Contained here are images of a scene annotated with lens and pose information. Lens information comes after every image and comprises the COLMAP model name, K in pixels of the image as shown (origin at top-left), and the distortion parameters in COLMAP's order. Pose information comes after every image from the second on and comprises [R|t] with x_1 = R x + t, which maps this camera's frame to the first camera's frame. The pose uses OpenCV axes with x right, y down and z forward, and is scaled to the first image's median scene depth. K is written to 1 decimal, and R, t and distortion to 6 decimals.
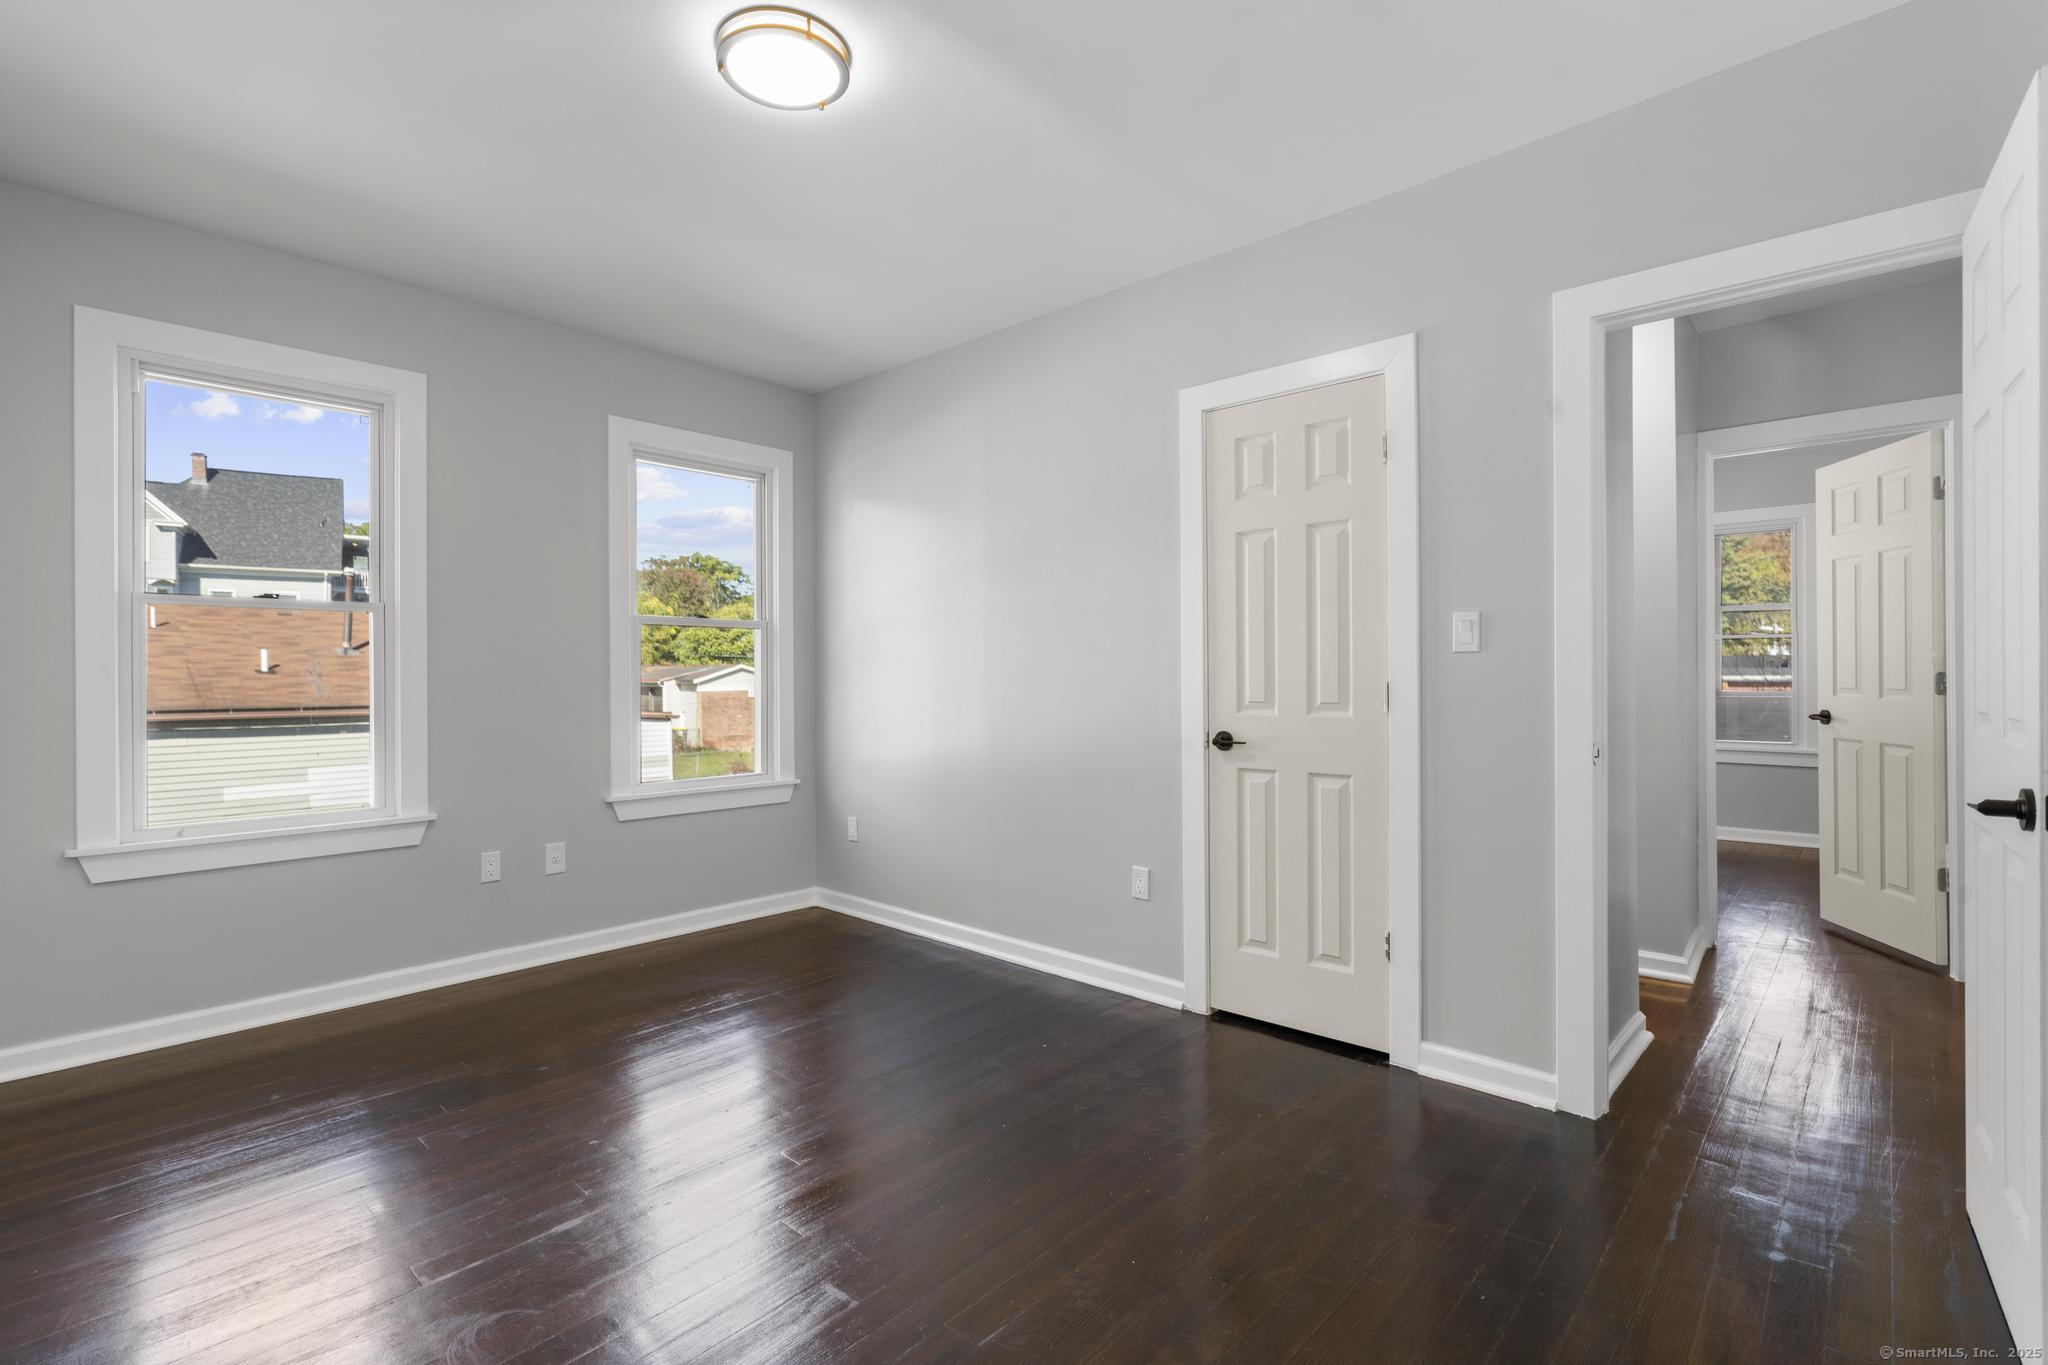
lens RADIAL K [[957.6, 0, 1020.0], [0, 957.6, 673.3], [0, 0, 1]] dist [0.004613, 0.001389]
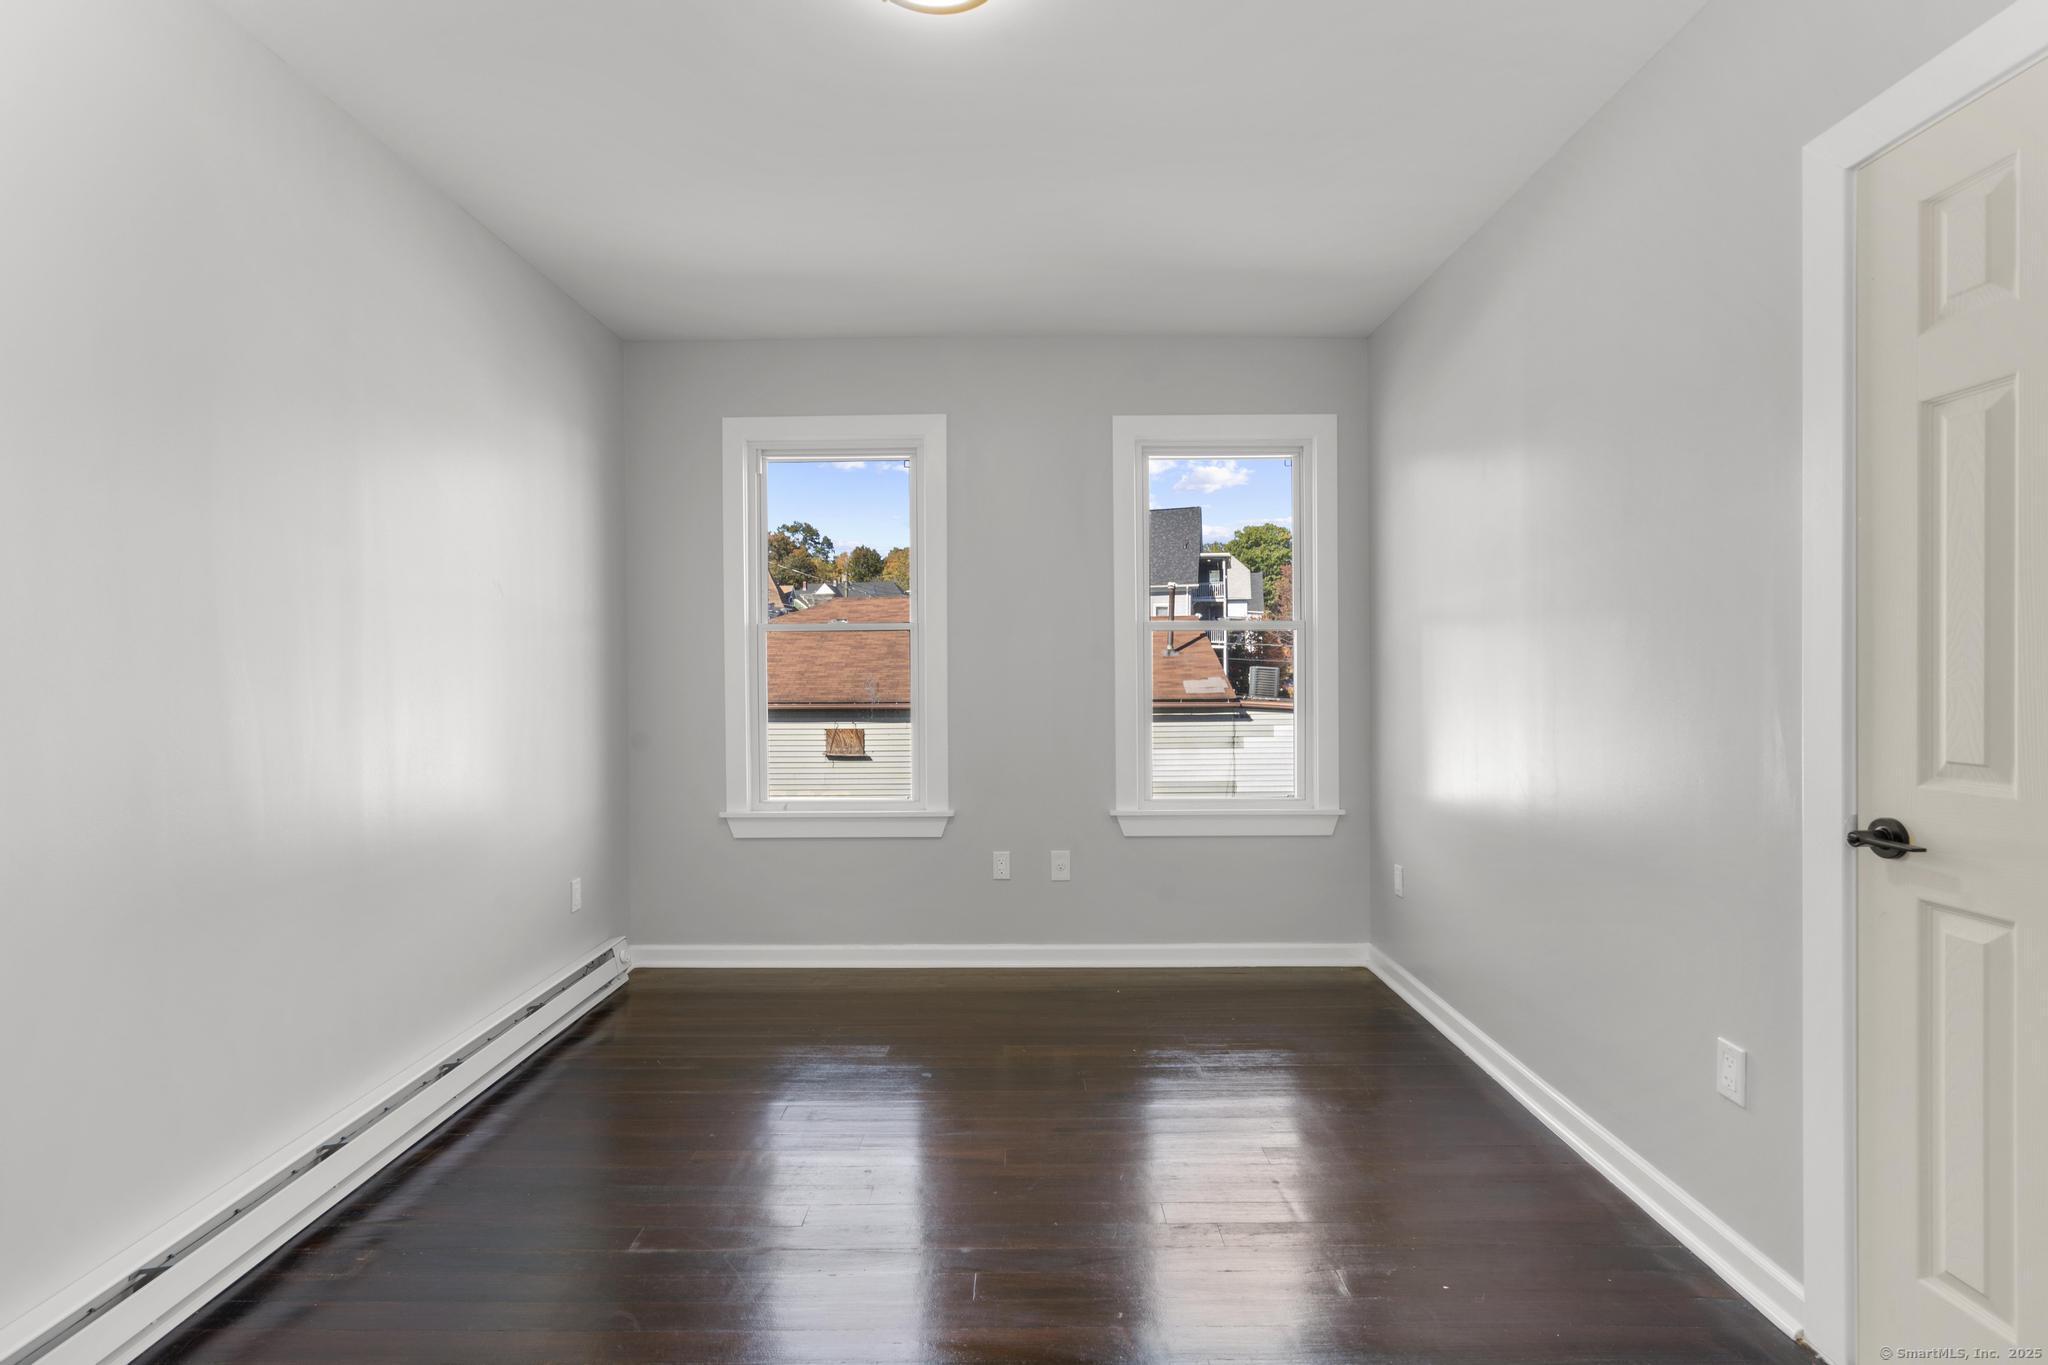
lens RADIAL K [[957.6, 0, 1011.5], [0, 957.6, 687.0], [0, 0, 1]] dist [0.004613, 0.001389]
pose [[0.666054, 0.009835, -0.745839, 0.120837], [0.005318, 0.999825, 0.017934, -0.007561], [0.745885, -0.015911, 0.665885, 0.148466]]
